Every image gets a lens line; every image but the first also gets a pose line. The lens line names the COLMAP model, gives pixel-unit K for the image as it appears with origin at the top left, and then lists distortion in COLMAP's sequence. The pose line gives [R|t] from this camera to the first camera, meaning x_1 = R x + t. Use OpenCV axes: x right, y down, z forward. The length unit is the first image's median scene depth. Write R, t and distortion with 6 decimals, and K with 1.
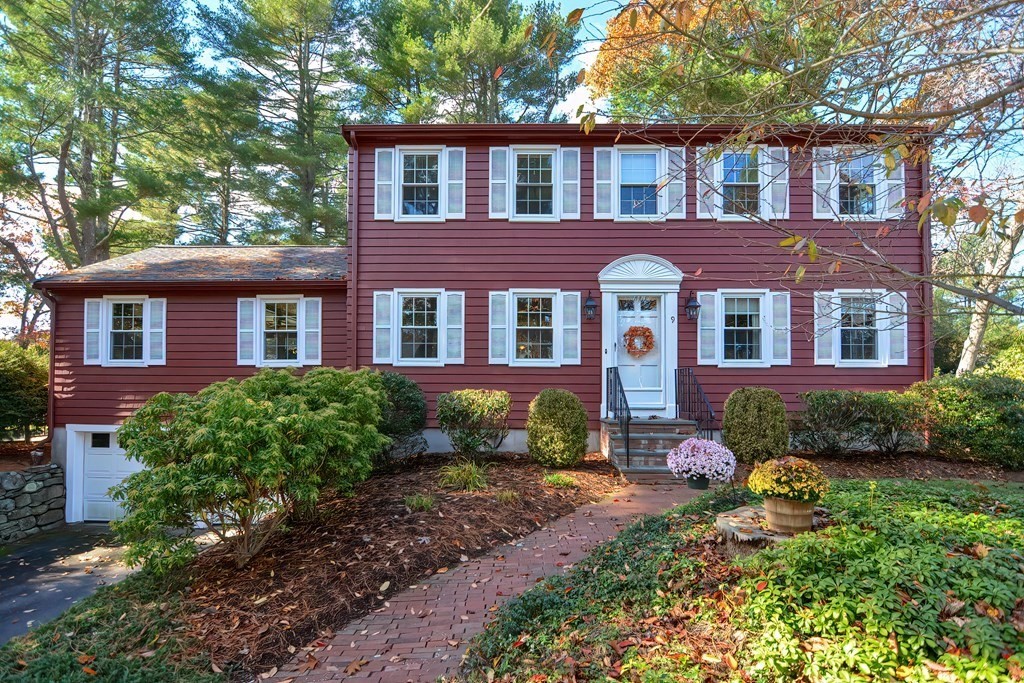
lens RADIAL K [[448.2, 0, 523.8], [0, 448.2, 380.7], [0, 0, 1]] dist [-0.010163, -0.000864]
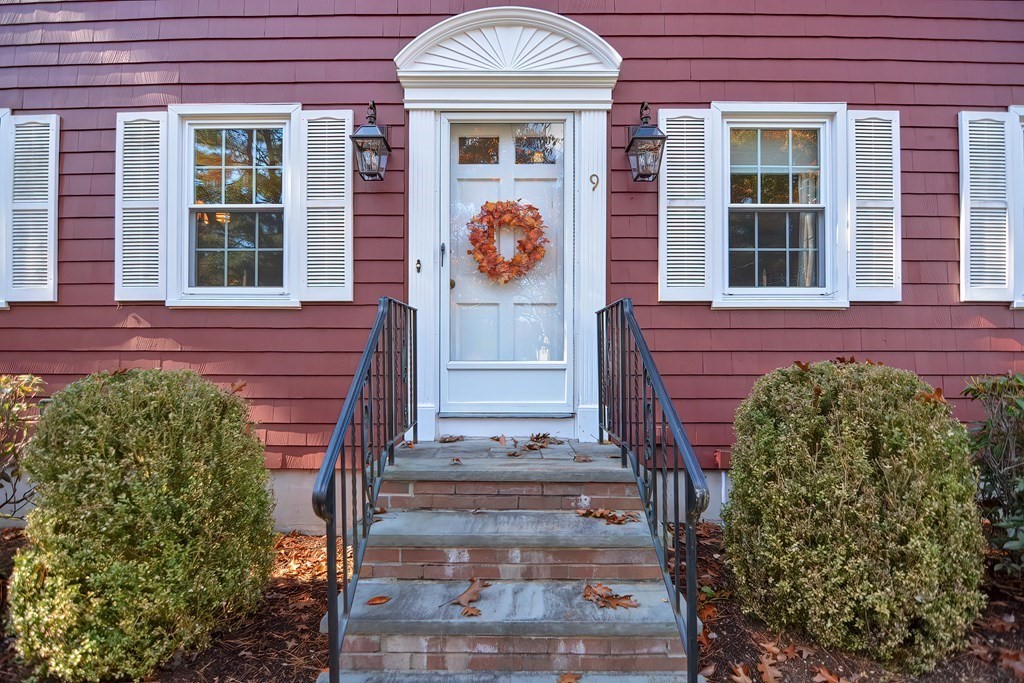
lens RADIAL K [[448.2, 0, 508.1], [0, 448.2, 352.6], [0, 0, 1]] dist [-0.010163, -0.000864]
pose [[0.999996, -0.002106, -0.001894, 0.255414], [0.002137, 0.999857, 0.016773, 0.001786], [0.001858, -0.016777, 0.999858, 0.605462]]
